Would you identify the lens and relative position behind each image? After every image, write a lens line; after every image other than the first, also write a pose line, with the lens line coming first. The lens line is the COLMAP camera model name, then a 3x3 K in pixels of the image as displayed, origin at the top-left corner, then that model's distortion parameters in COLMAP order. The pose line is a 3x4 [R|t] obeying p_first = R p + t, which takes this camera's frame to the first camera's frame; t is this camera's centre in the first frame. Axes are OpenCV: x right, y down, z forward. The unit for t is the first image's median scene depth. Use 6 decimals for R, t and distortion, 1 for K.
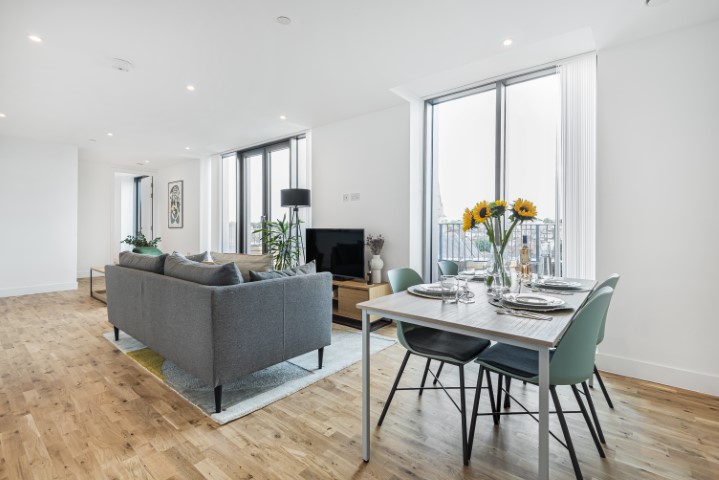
lens RADIAL K [[325.7, 0, 361.3], [0, 325.7, 224.9], [0, 0, 1]] dist [-0.002201, -0.000808]
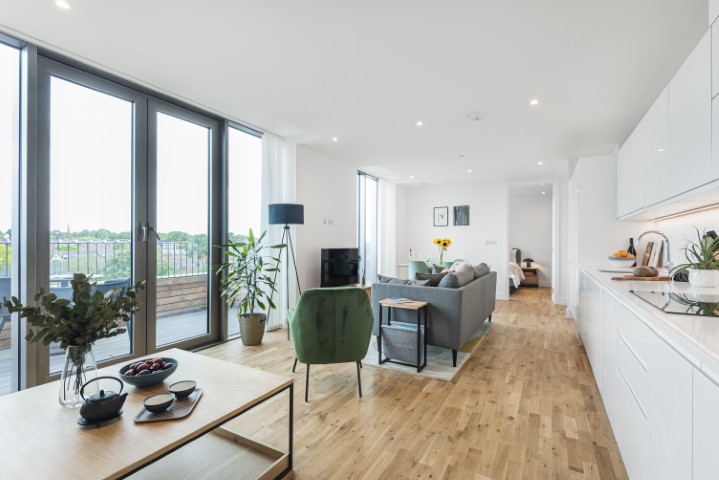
lens RADIAL K [[339.1, 0, 355.9], [0, 339.1, 243.7], [0, 0, 1]] dist [0.001443, -0.000056]
pose [[-0.150555, -0.005688, 0.988585, -1.396347], [-0.004084, 0.999978, 0.005131, -0.013050], [-0.988593, -0.003265, -0.150575, 1.186704]]
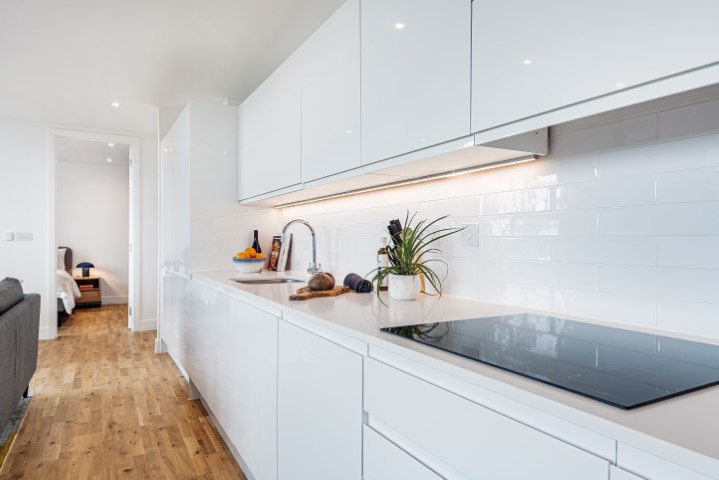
lens RADIAL K [[465.5, 0, 359.5], [0, 465.5, 240.0], [0, 0, 1]] dist [-0.002263, -0.003635]
pose [[-0.923504, -0.006775, 0.383528, -1.119099], [-0.007168, 0.999974, 0.000404, -0.009347], [-0.383521, -0.002376, -0.923529, 1.054871]]
